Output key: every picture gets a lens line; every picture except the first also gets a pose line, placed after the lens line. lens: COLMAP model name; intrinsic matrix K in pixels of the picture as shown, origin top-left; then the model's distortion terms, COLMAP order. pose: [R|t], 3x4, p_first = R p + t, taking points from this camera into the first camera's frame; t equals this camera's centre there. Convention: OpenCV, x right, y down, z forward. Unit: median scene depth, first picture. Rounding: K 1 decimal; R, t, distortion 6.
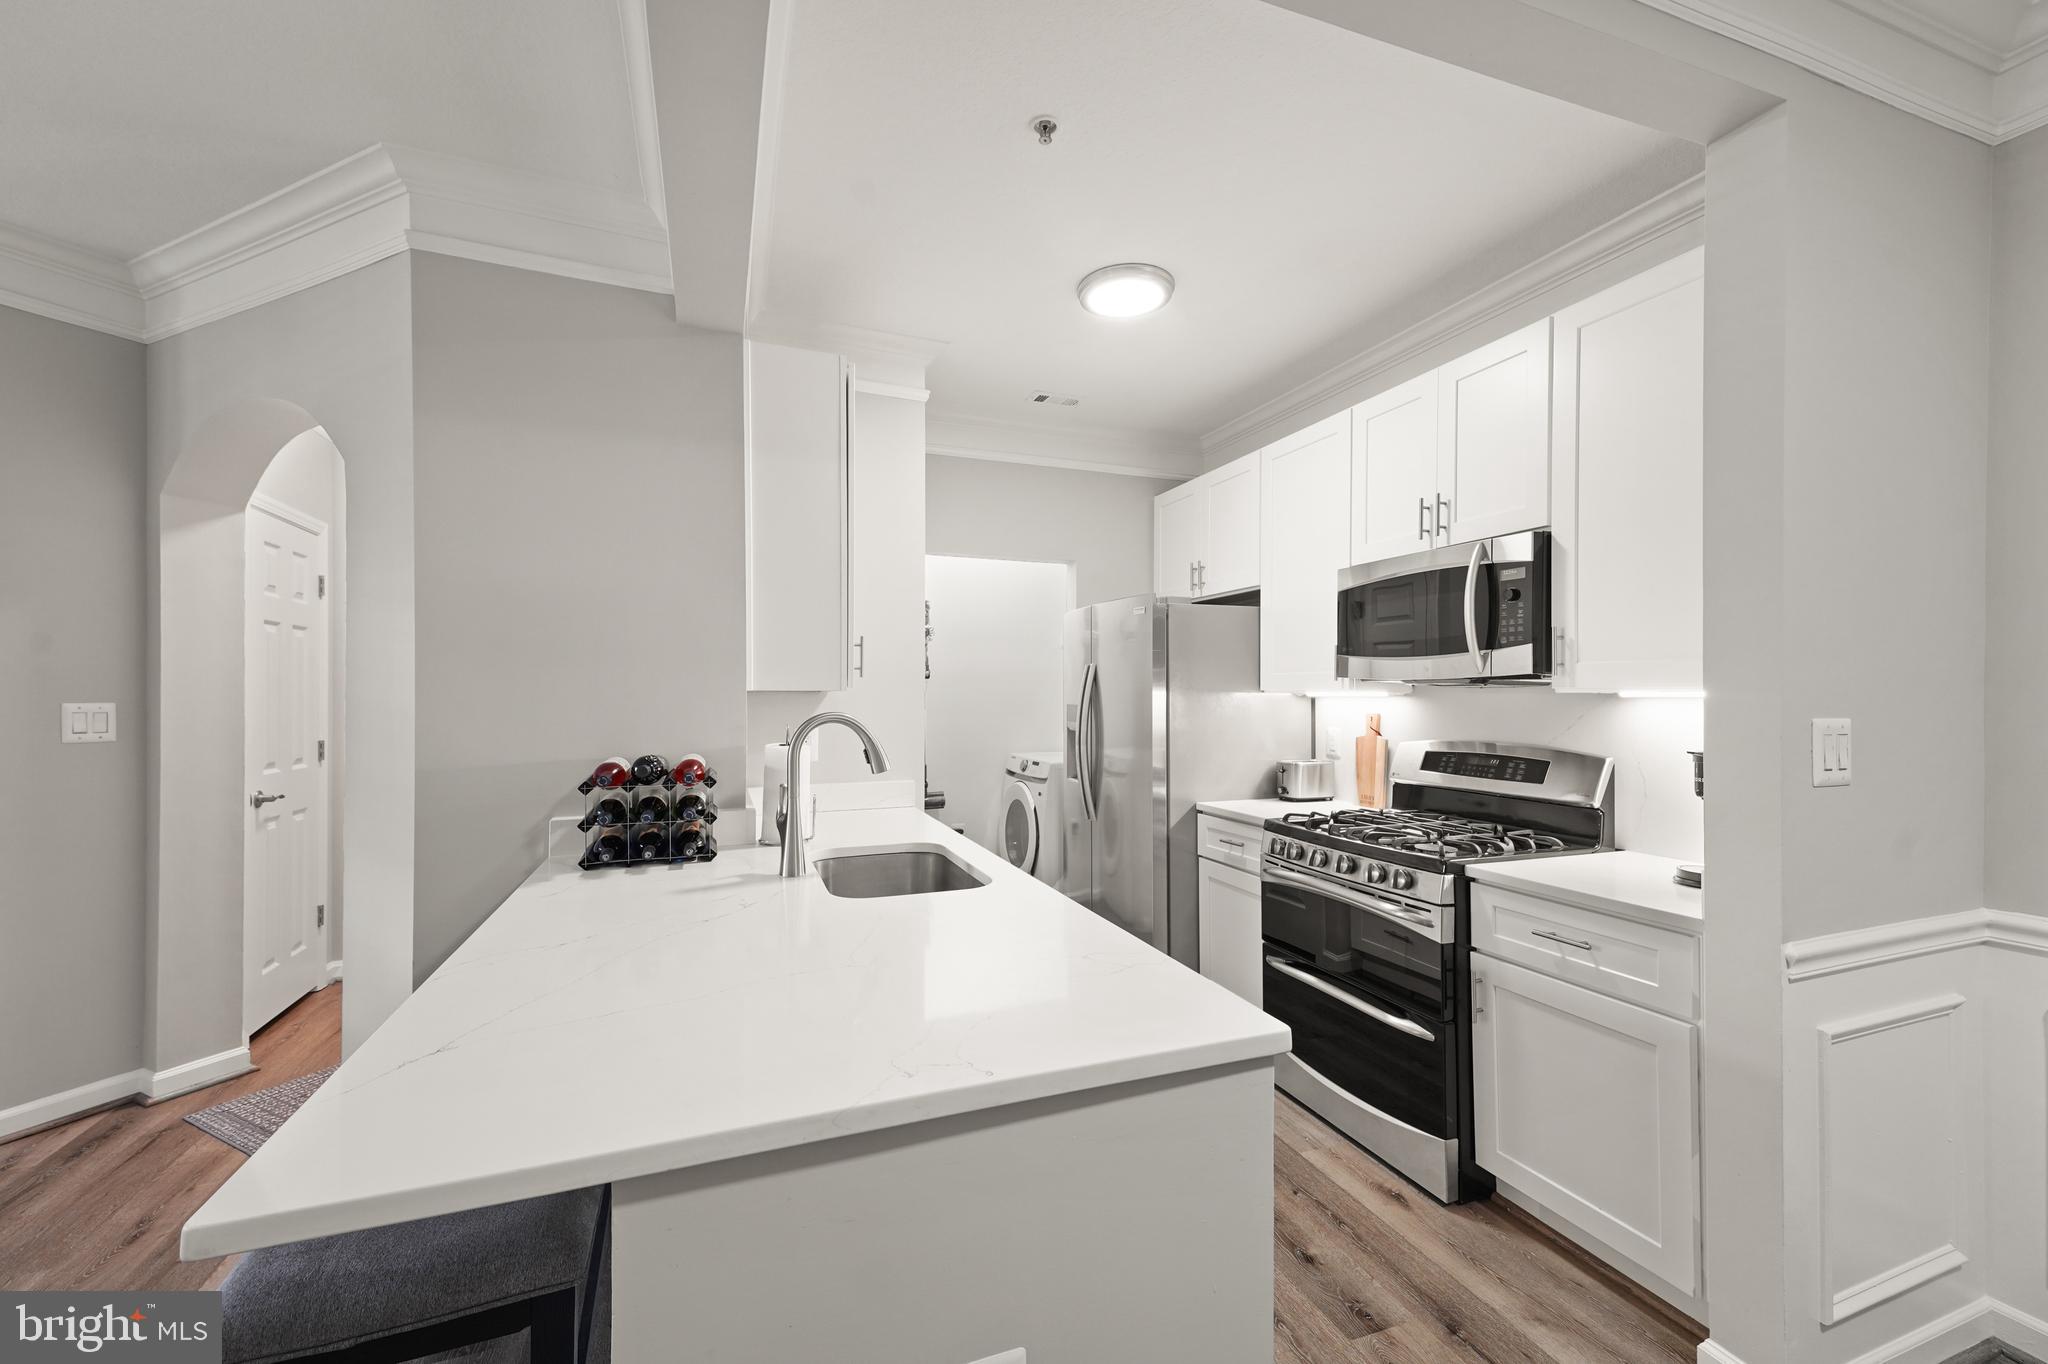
lens RADIAL K [[835.0, 0, 1019.2], [0, 835.0, 691.5], [0, 0, 1]] dist [0.016953, -0.000555]
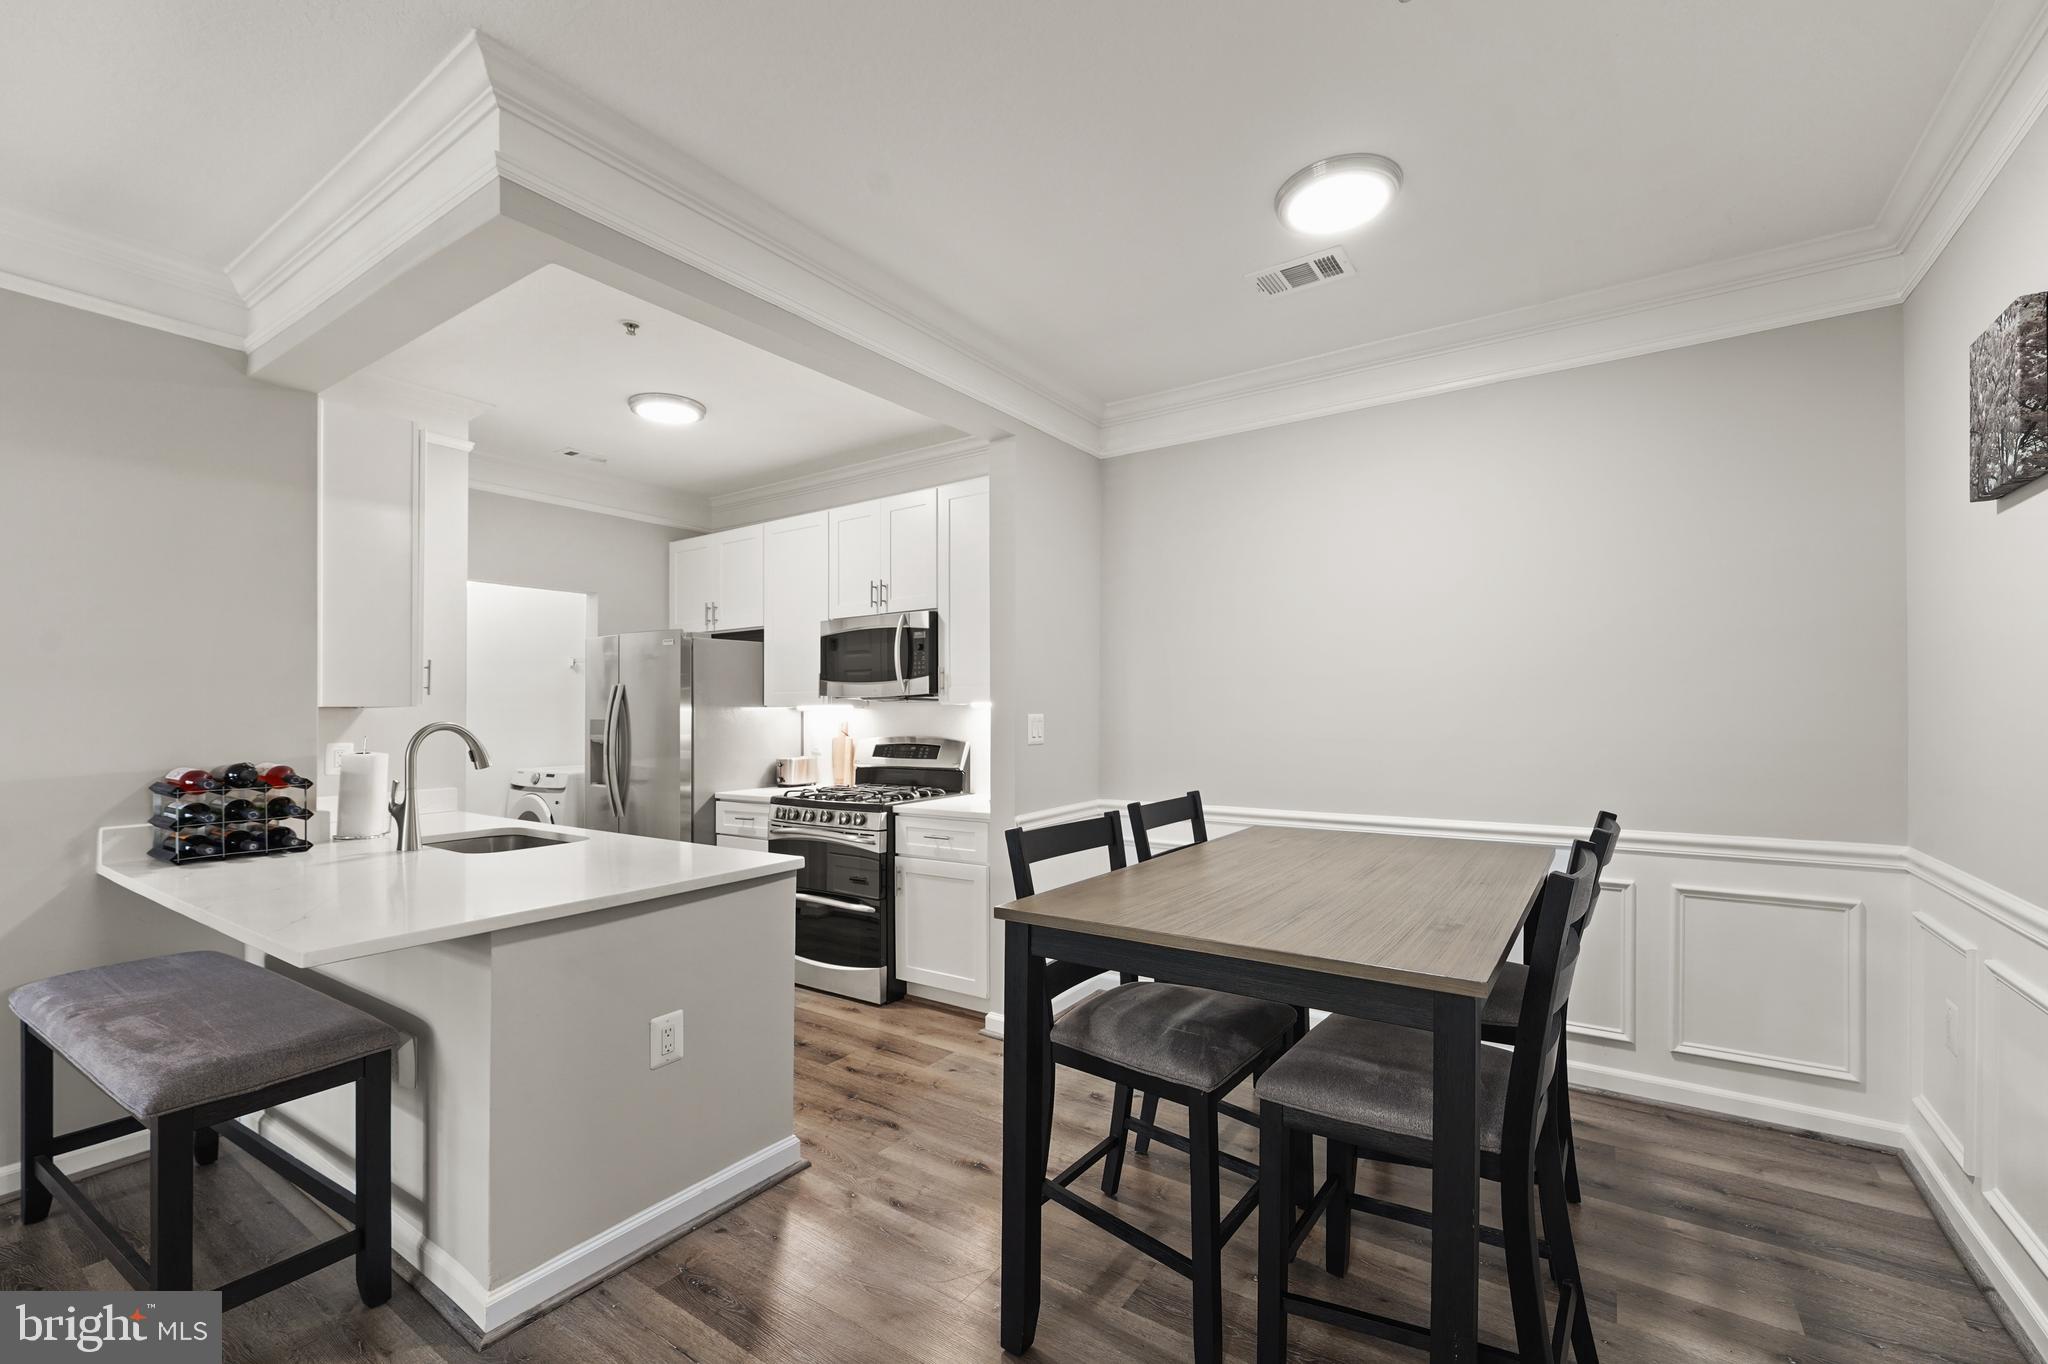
lens RADIAL K [[846.0, 0, 1027.8], [0, 846.0, 710.7], [0, 0, 1]] dist [0.000335, -0.000285]
pose [[0.819869, -0.008020, 0.572495, -0.164204], [0.008355, 0.999963, 0.002043, 0.009275], [-0.572490, 0.003108, 0.819906, -0.407959]]
